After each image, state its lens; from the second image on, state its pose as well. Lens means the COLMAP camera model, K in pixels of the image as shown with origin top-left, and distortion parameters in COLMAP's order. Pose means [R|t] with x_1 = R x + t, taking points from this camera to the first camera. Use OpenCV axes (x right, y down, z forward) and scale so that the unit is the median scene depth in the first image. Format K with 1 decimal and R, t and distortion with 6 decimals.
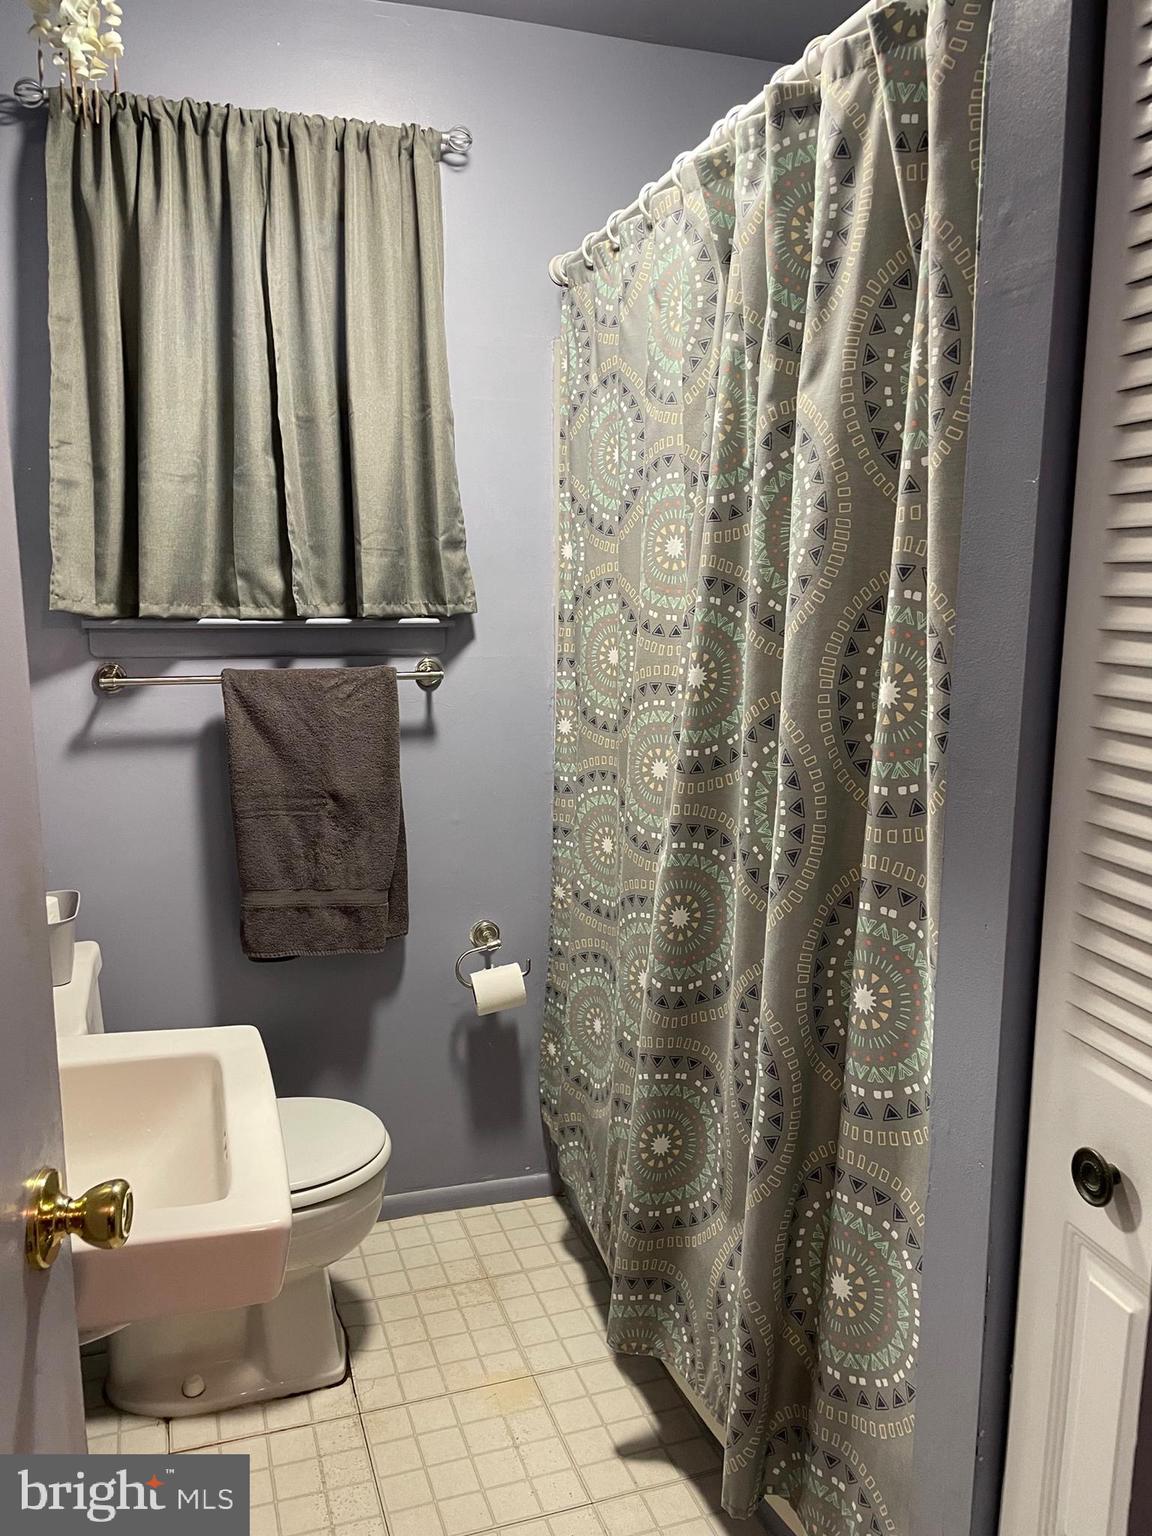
lens RADIAL K [[1192.5, 0, 566.4], [0, 1192.5, 765.4], [0, 0, 1]] dist [0.100468, -0.158405]
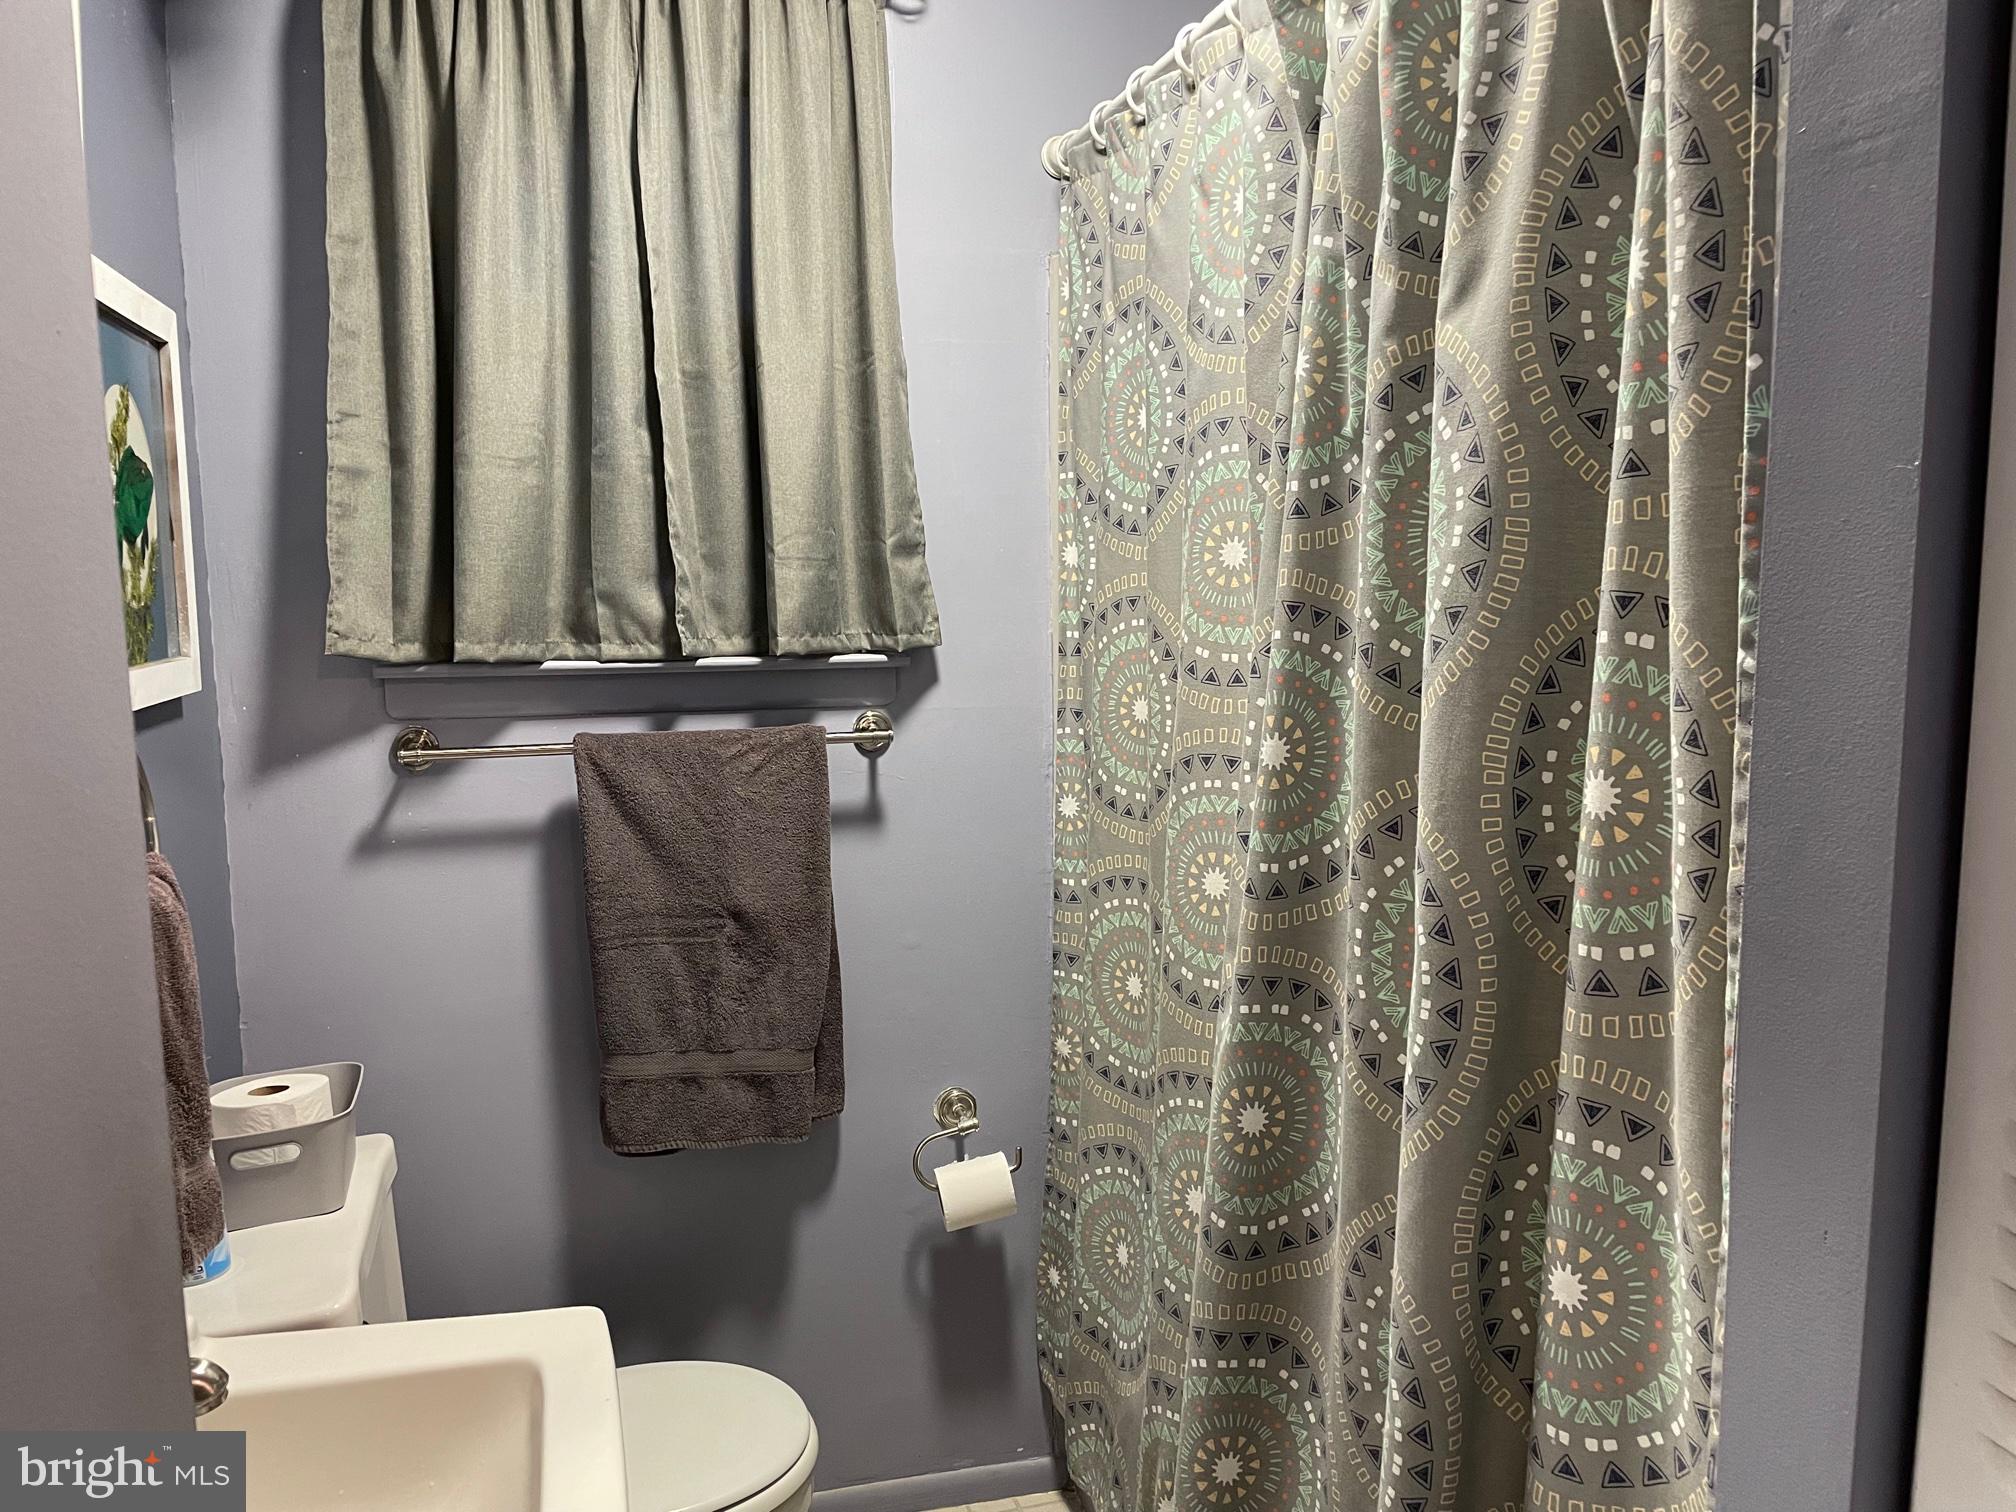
lens RADIAL K [[1565.1, 0, 1004.3], [0, 1565.1, 754.5], [0, 0, 1]] dist [0.100468, -0.158405]
pose [[0.999284, -0.008605, -0.036854, -0.006414], [0.007189, 0.999237, -0.038378, -0.035814], [0.037156, 0.038086, 0.998583, 0.116609]]
